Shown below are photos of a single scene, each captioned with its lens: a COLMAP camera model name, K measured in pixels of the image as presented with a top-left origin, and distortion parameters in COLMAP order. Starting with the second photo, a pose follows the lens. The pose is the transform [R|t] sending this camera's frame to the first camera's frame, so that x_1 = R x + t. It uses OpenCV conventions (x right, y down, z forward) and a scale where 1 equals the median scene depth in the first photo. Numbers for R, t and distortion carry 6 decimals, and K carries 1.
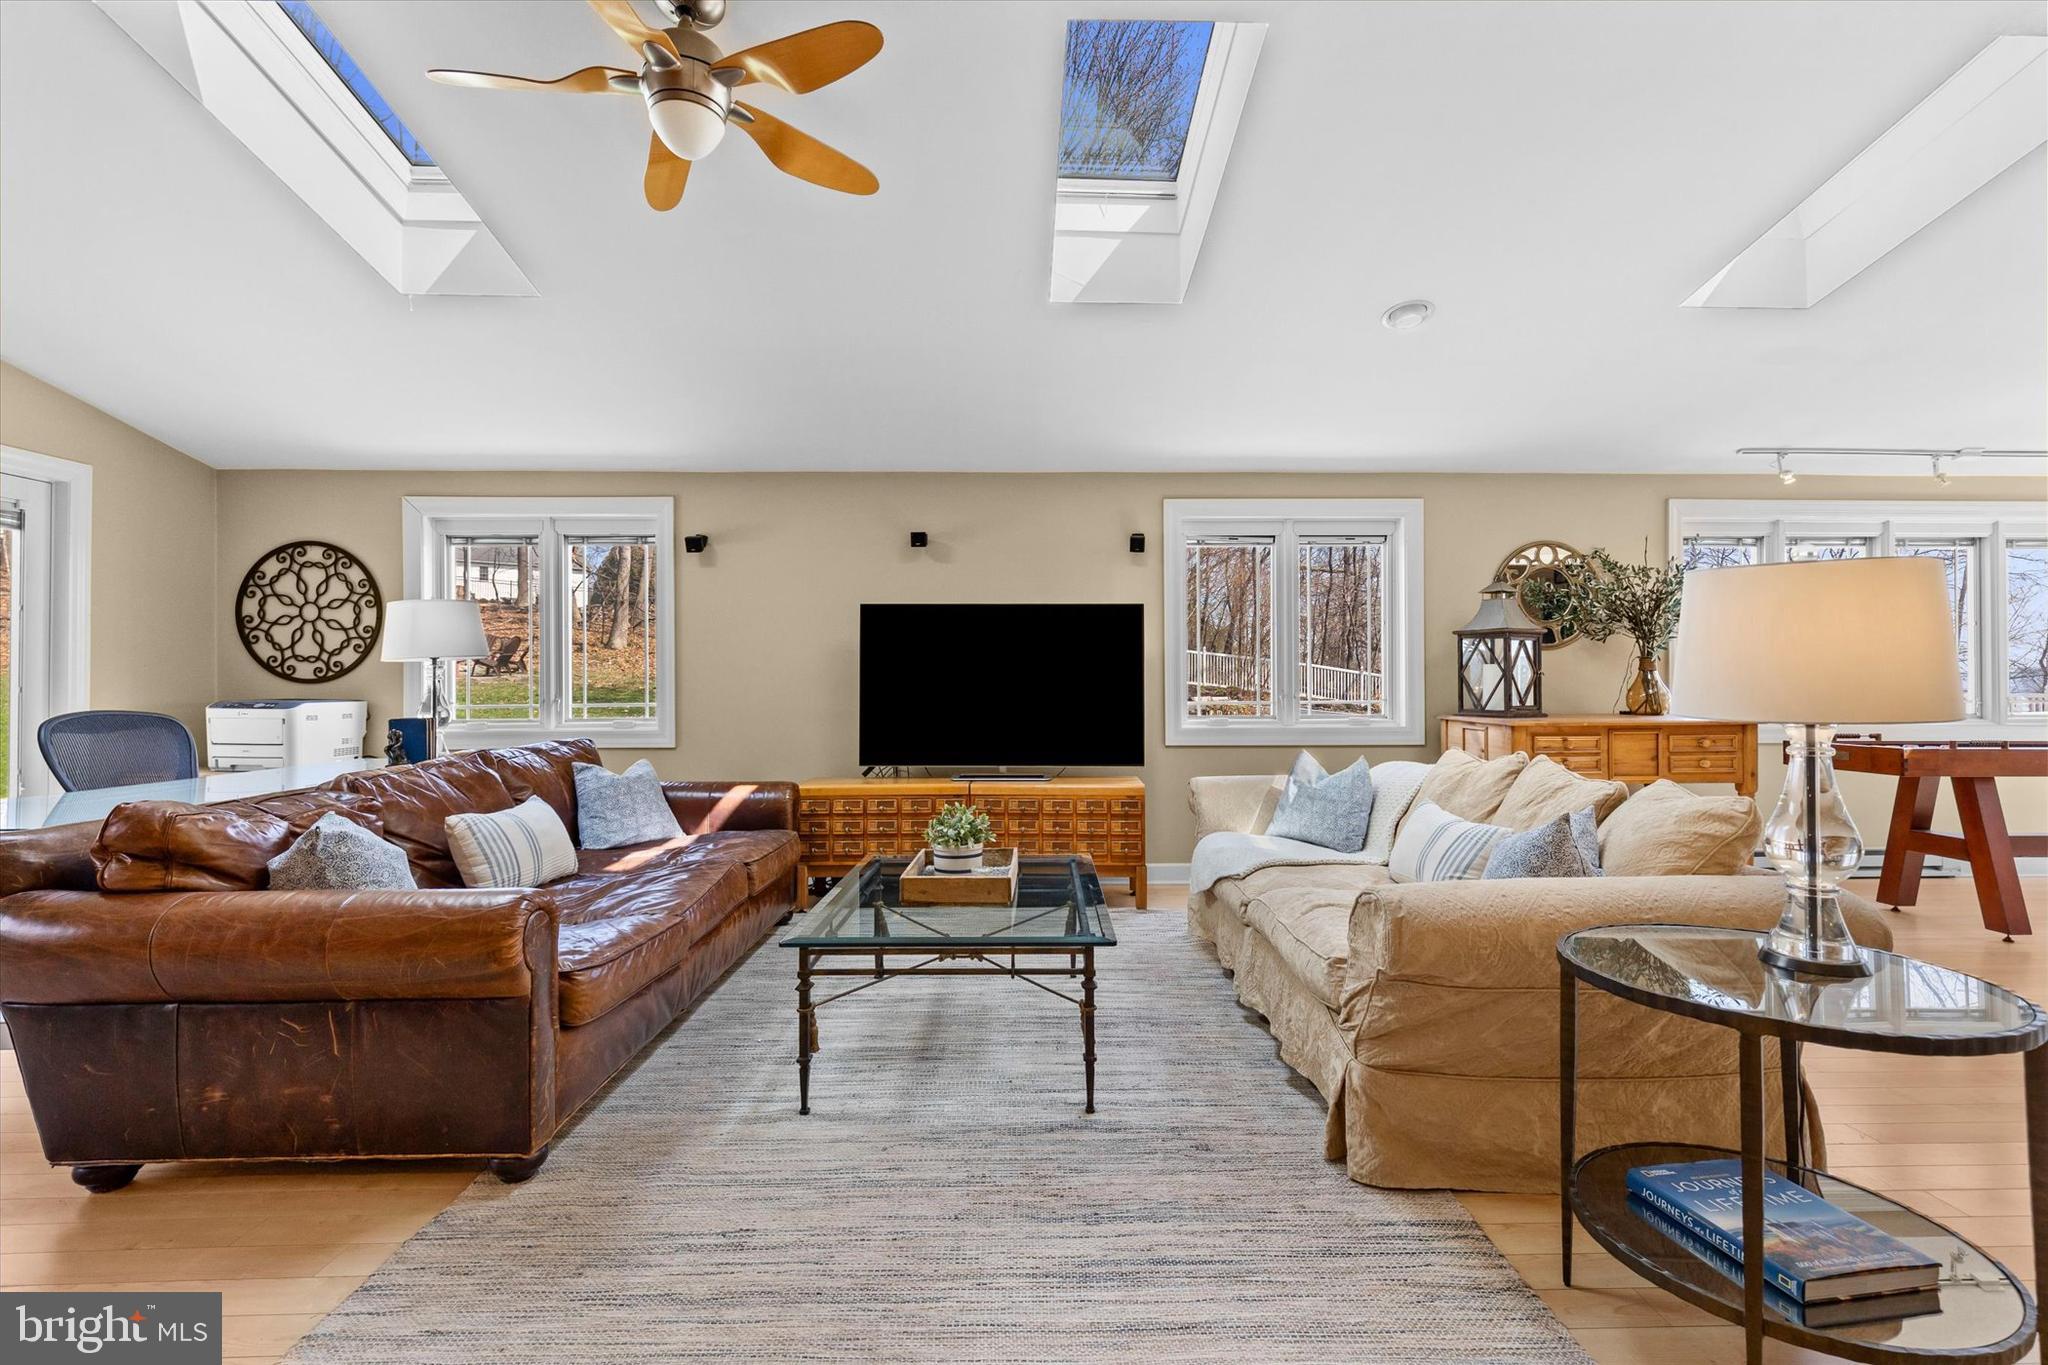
lens RADIAL K [[923.1, 0, 1036.7], [0, 923.1, 672.9], [0, 0, 1]] dist [0.005139, -0.000128]
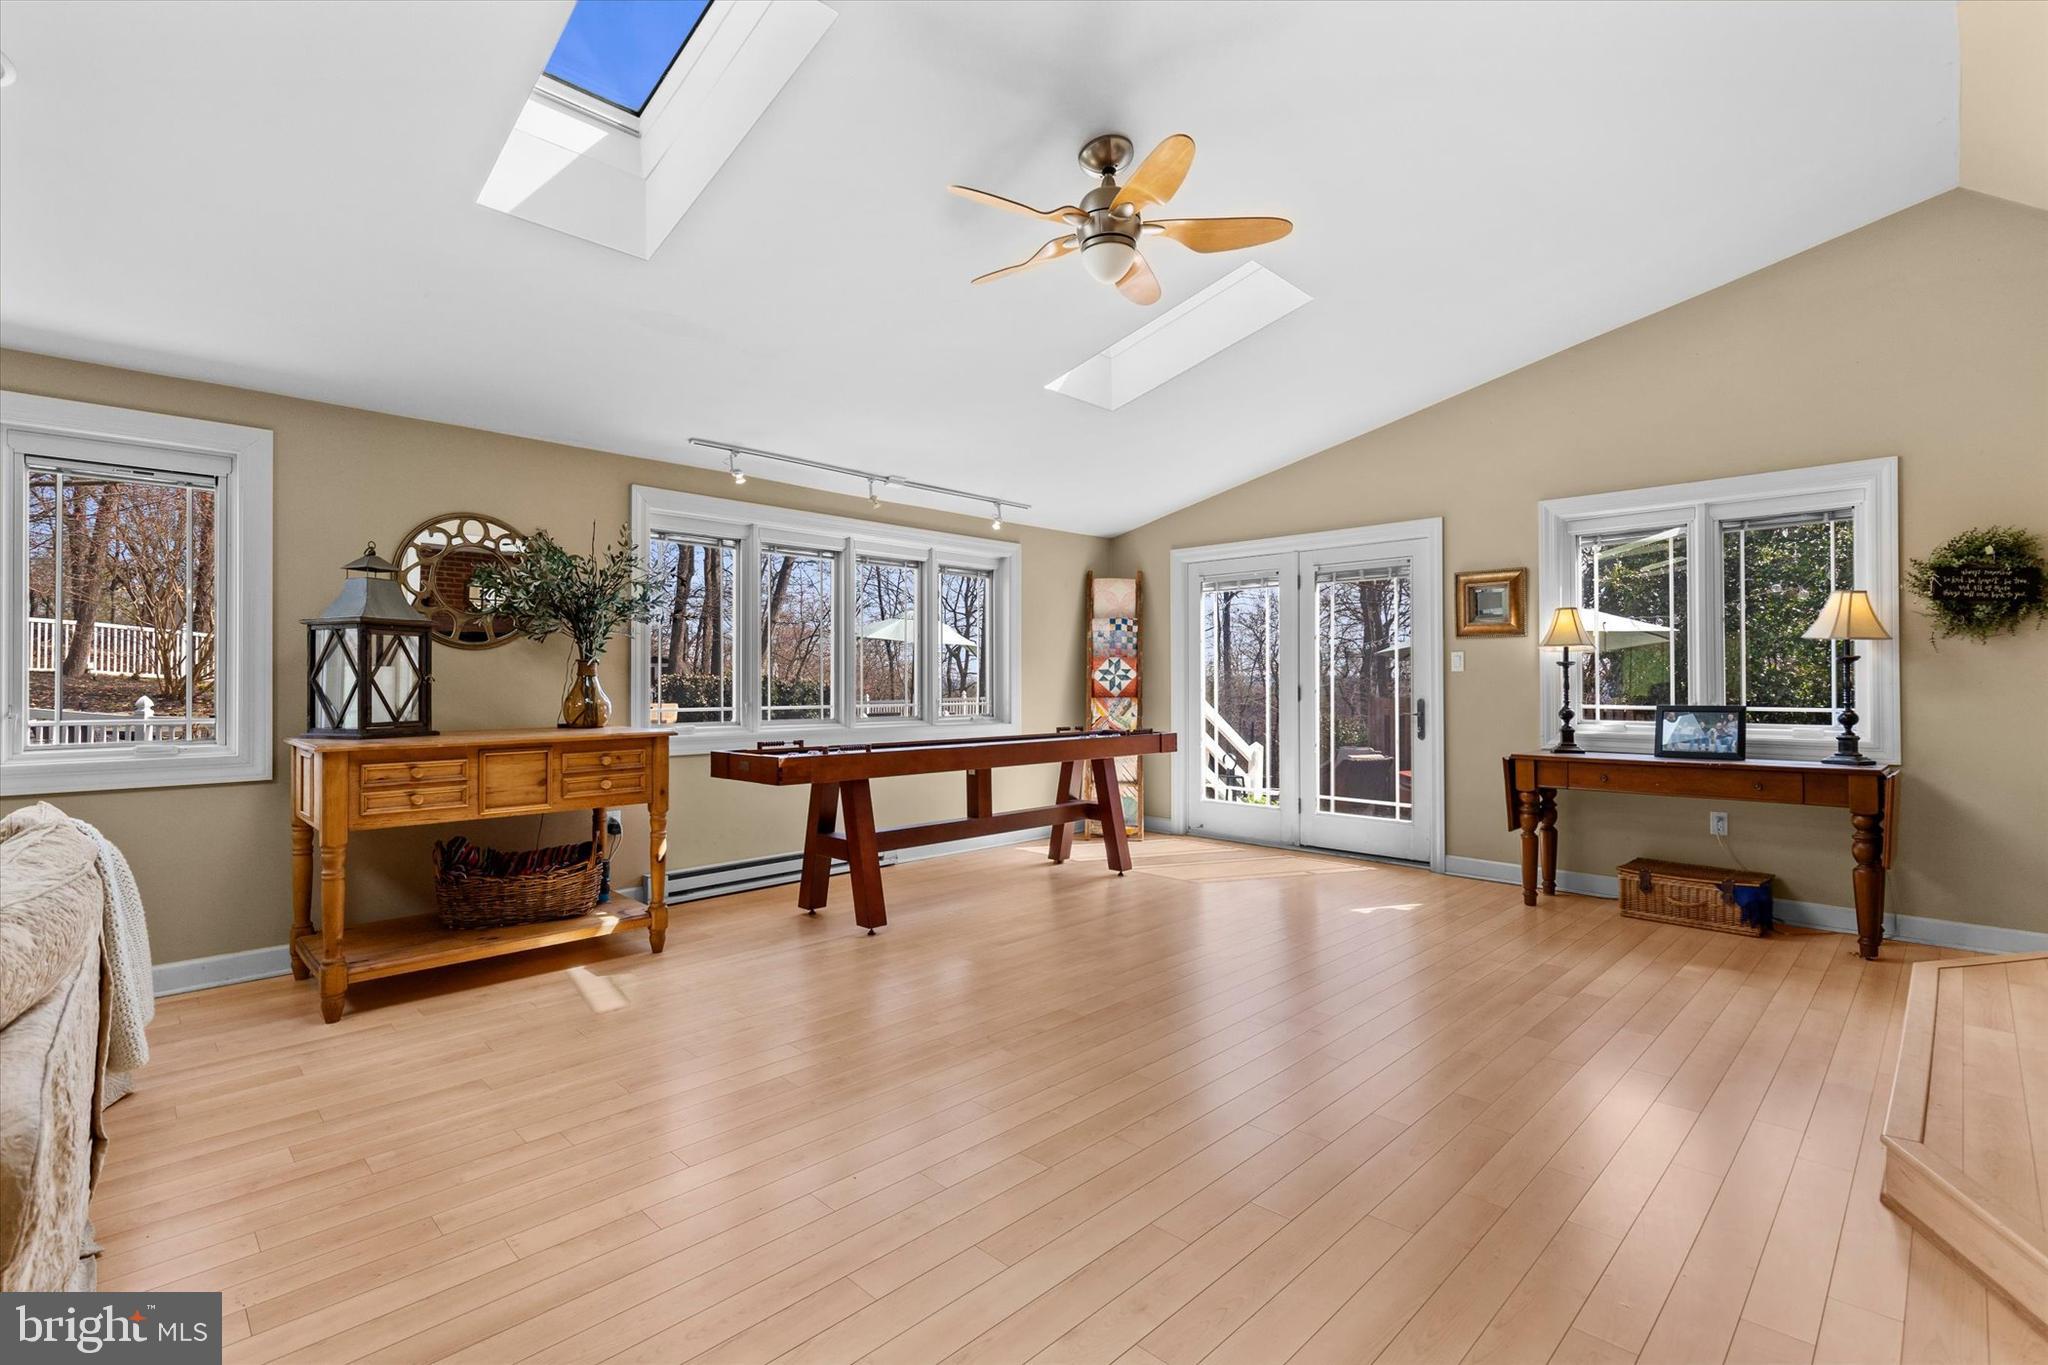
lens RADIAL K [[923.1, 0, 1036.7], [0, 923.1, 672.9], [0, 0, 1]] dist [0.005139, -0.000128]
pose [[0.724030, 0.008408, 0.689717, 0.371061], [-0.005286, 0.999964, -0.006641, -0.001867], [-0.689748, 0.001162, 0.724049, 0.088228]]
